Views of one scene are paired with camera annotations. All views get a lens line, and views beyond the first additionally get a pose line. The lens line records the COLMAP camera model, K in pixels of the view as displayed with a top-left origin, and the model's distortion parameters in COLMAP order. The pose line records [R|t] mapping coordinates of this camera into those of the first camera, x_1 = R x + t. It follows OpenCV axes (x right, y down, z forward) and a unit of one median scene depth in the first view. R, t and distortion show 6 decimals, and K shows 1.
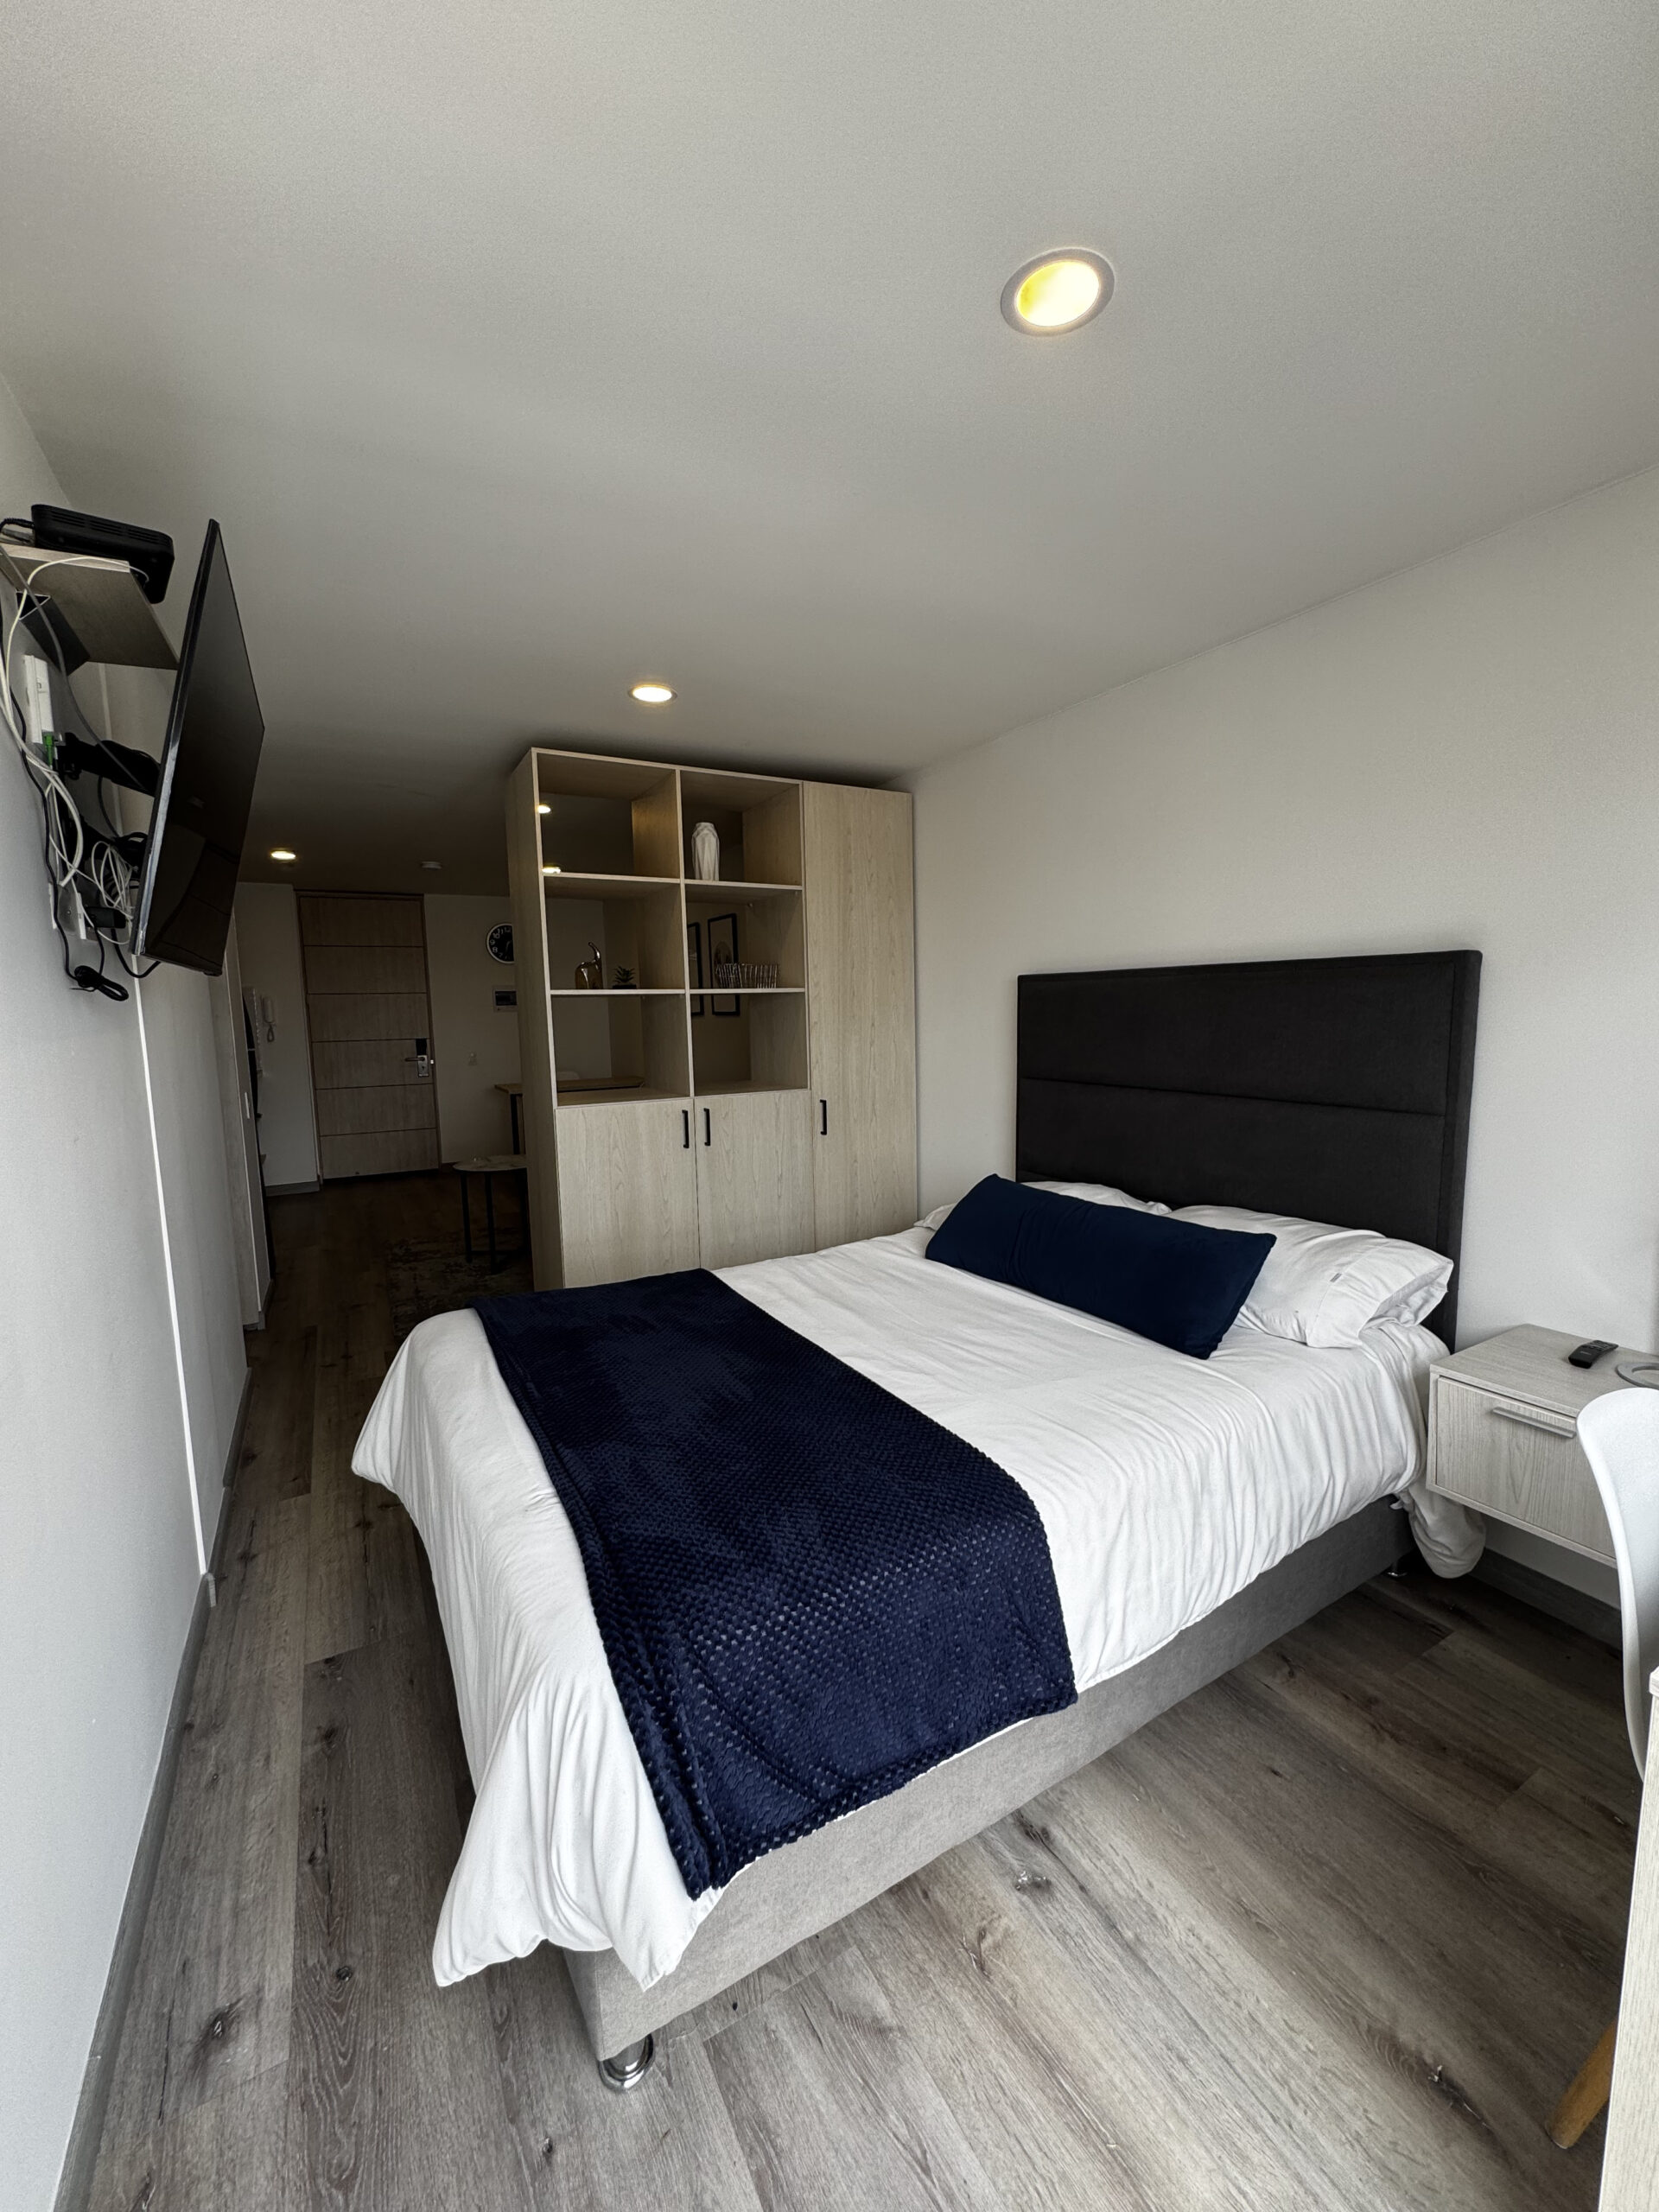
lens RADIAL K [[884.6, 0, 829.5], [0, 884.6, 1106.0], [0, 0, 1]] dist [-0.001272, 0.000368]
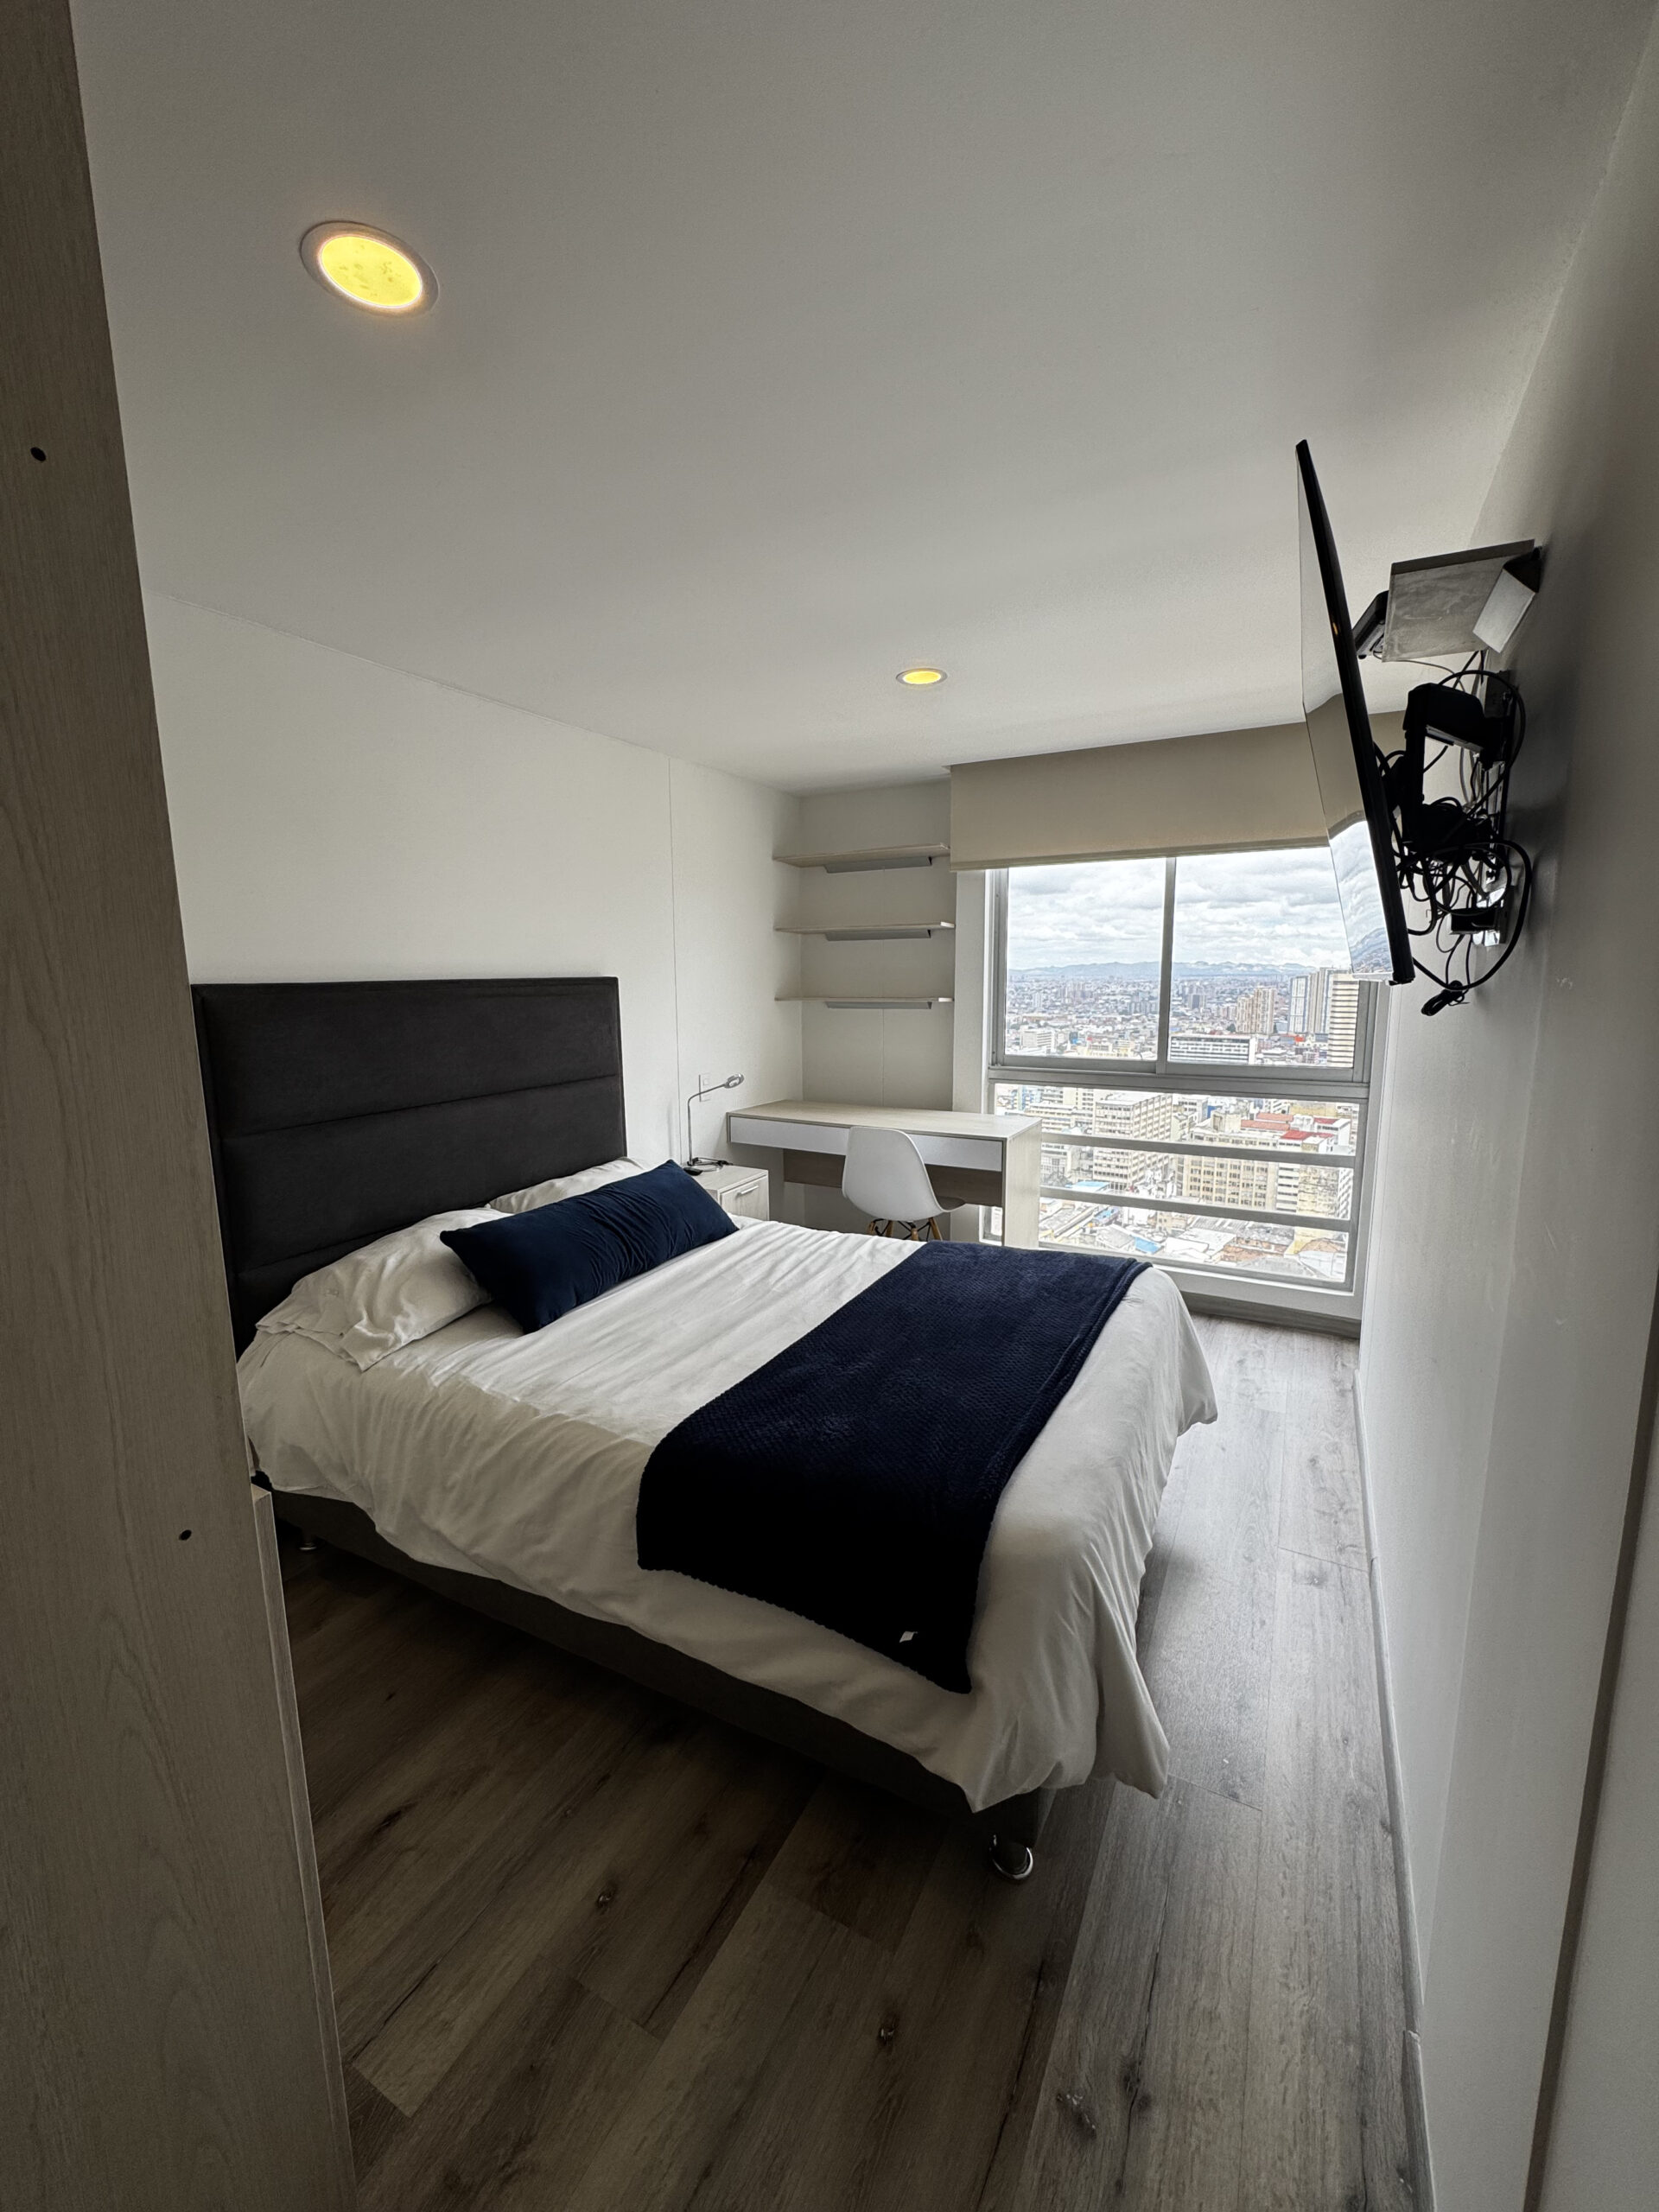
lens RADIAL K [[884.6, 0, 829.5], [0, 884.6, 1106.0], [0, 0, 1]] dist [-0.001272, 0.000368]
pose [[-0.532128, -0.105260, 0.840095, -0.817515], [0.115788, 0.973872, 0.195363, -0.186338], [-0.838709, 0.201232, -0.506037, 1.321019]]
